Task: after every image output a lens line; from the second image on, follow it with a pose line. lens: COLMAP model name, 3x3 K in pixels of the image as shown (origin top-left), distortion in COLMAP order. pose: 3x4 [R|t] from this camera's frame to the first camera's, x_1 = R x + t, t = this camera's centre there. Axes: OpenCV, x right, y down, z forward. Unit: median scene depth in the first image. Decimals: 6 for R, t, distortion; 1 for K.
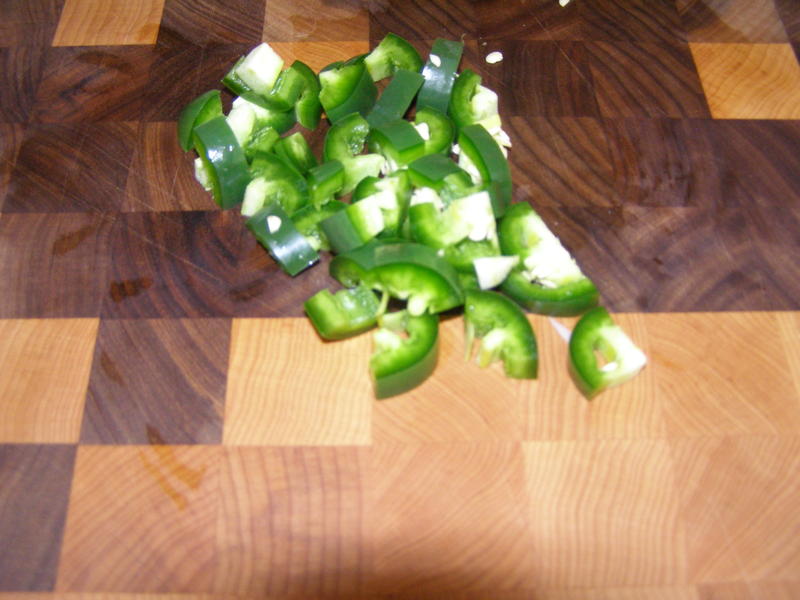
lens RADIAL K [[889.3, 0, 400.7], [0, 889.3, 294.3], [0, 0, 1]] dist [-0.134948, 0.000000]
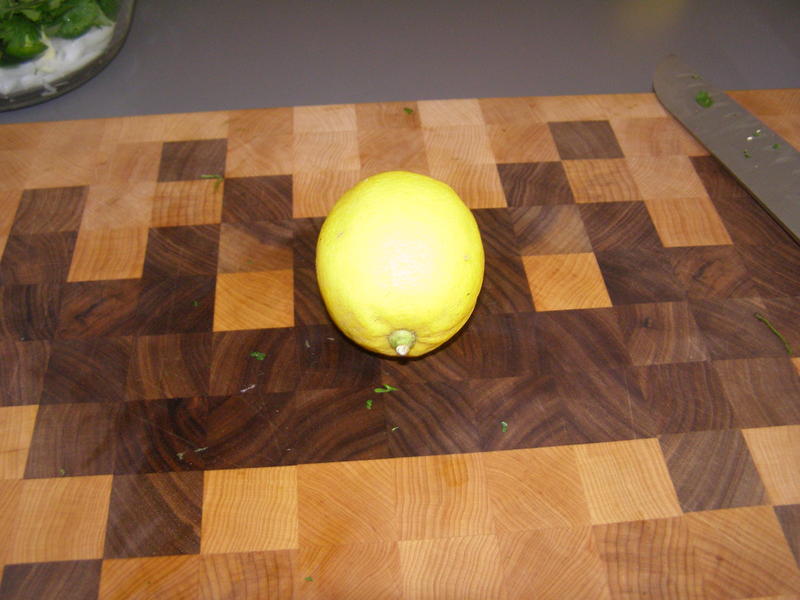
lens RADIAL K [[889.3, 0, 393.8], [0, 889.3, 302.2], [0, 0, 1]] dist [-0.134948, 0.000000]
pose [[0.997903, -0.051822, 0.038790, 0.084817], [0.057681, 0.983836, -0.169526, 0.017726], [-0.029378, 0.171408, 0.984762, -0.508660]]
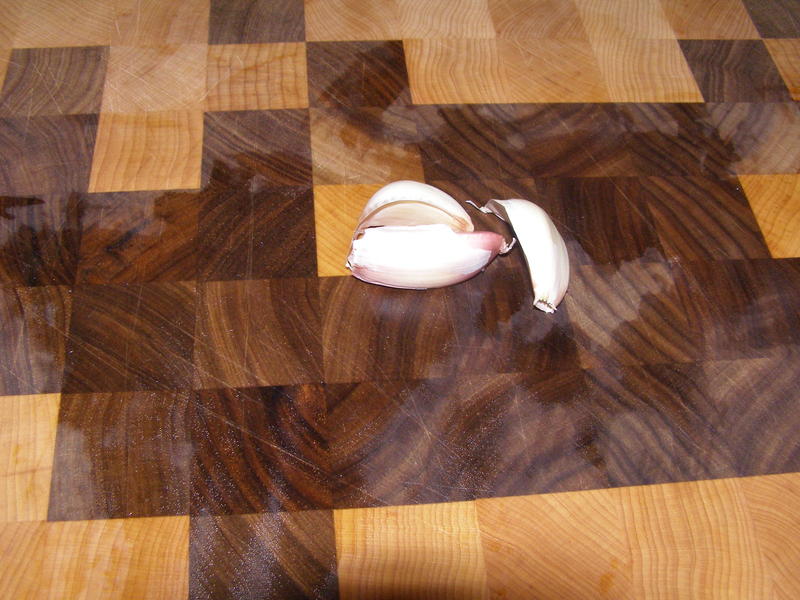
lens RADIAL K [[889.3, 0, 401.9], [0, 889.3, 297.2], [0, 0, 1]] dist [-0.134948, 0.000000]
pose [[0.995865, -0.033881, 0.084288, -0.188617], [0.035960, 0.999082, -0.023277, -0.177833], [-0.083422, 0.026212, 0.996169, 0.036049]]
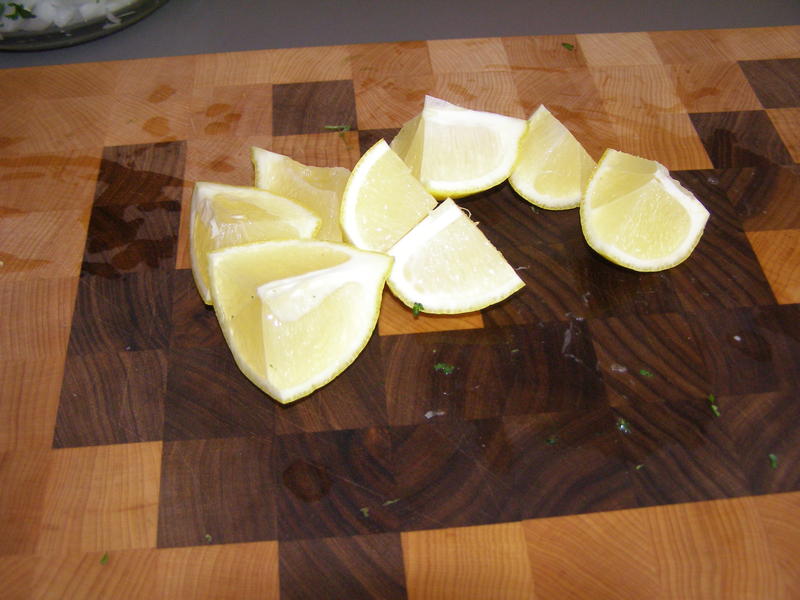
lens RADIAL K [[889.3, 0, 402.9], [0, 889.3, 299.8], [0, 0, 1]] dist [-0.134948, 0.000000]
pose [[0.997129, -0.063274, 0.041588, -0.214665], [0.067080, 0.992963, -0.097597, -0.155891], [-0.035120, 0.100107, 0.994357, -0.137185]]
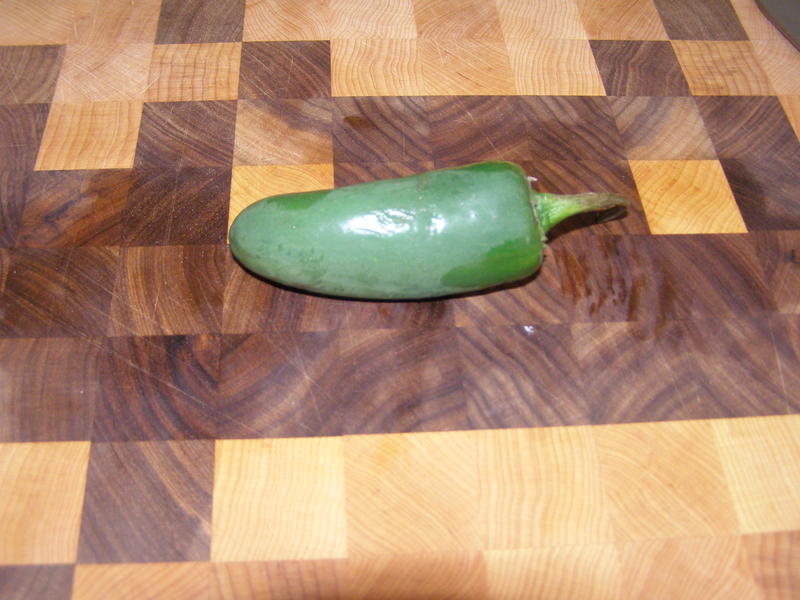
lens RADIAL K [[889.3, 0, 398.4], [0, 889.3, 298.2], [0, 0, 1]] dist [-0.134948, 0.000000]
pose [[0.998601, -0.017291, 0.049975, -0.017321], [0.019897, 0.998442, -0.052125, -0.085193], [-0.048996, 0.053047, 0.997389, -0.095376]]
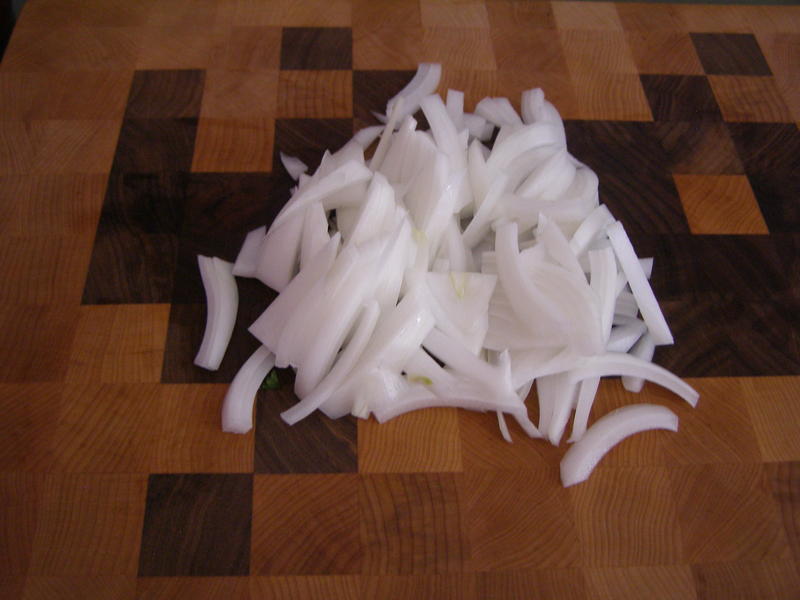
lens RADIAL K [[889.3, 0, 400.3], [0, 889.3, 292.2], [0, 0, 1]] dist [-0.134948, 0.000000]
pose [[0.999503, 0.002973, 0.031393, -0.165209], [-0.000697, 0.997387, -0.072241, -0.015137], [-0.031526, 0.072183, 0.996893, -0.407504]]
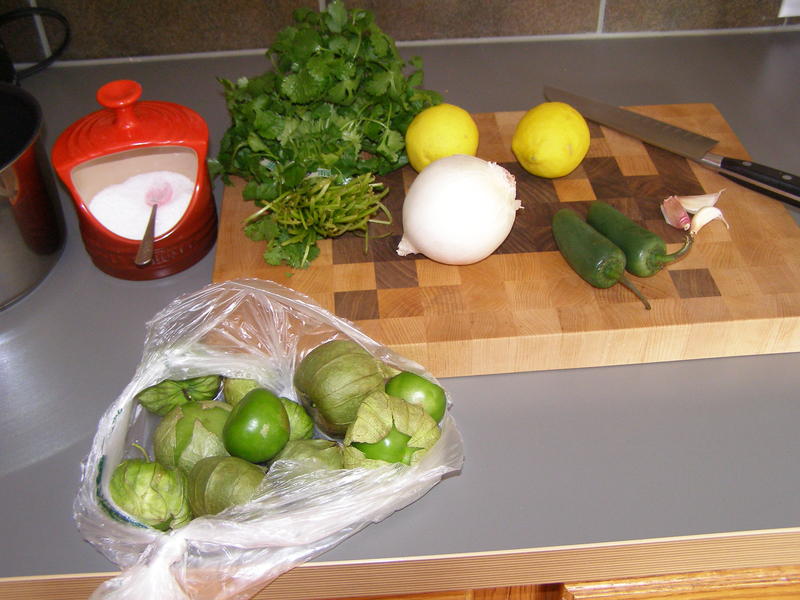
lens RADIAL K [[889.3, 0, 400.1], [0, 889.3, 301.2], [0, 0, 1]] dist [-0.134948, 0.000000]
pose [[0.998091, -0.058222, 0.020613, -0.324351], [0.061504, 0.967487, -0.245330, 0.997325], [-0.005659, 0.246130, 0.969220, -2.209043]]
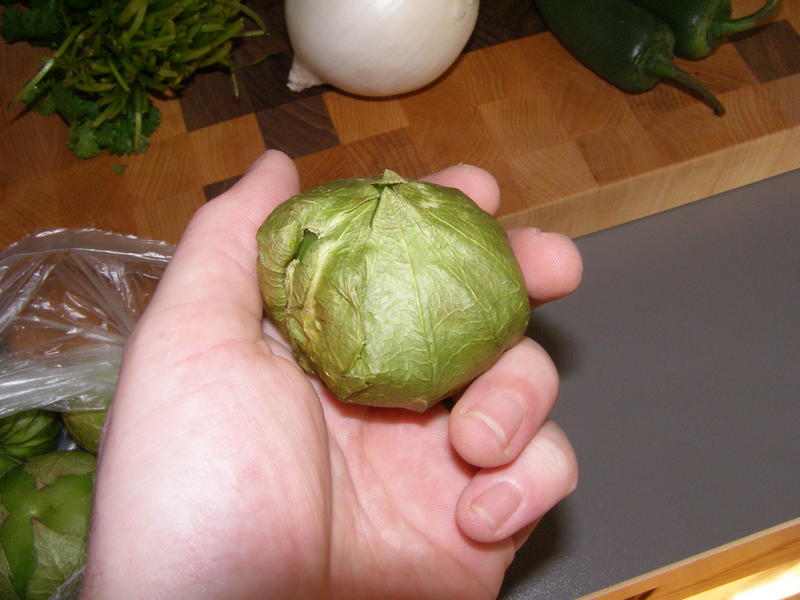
lens RADIAL K [[889.3, 0, 384.1], [0, 889.3, 302.6], [0, 0, 1]] dist [-0.134948, 0.000000]
pose [[0.955307, -0.284437, 0.080520, -0.347314], [0.276632, 0.956196, 0.095733, 0.323926], [-0.104223, -0.069180, 0.992145, -1.007443]]
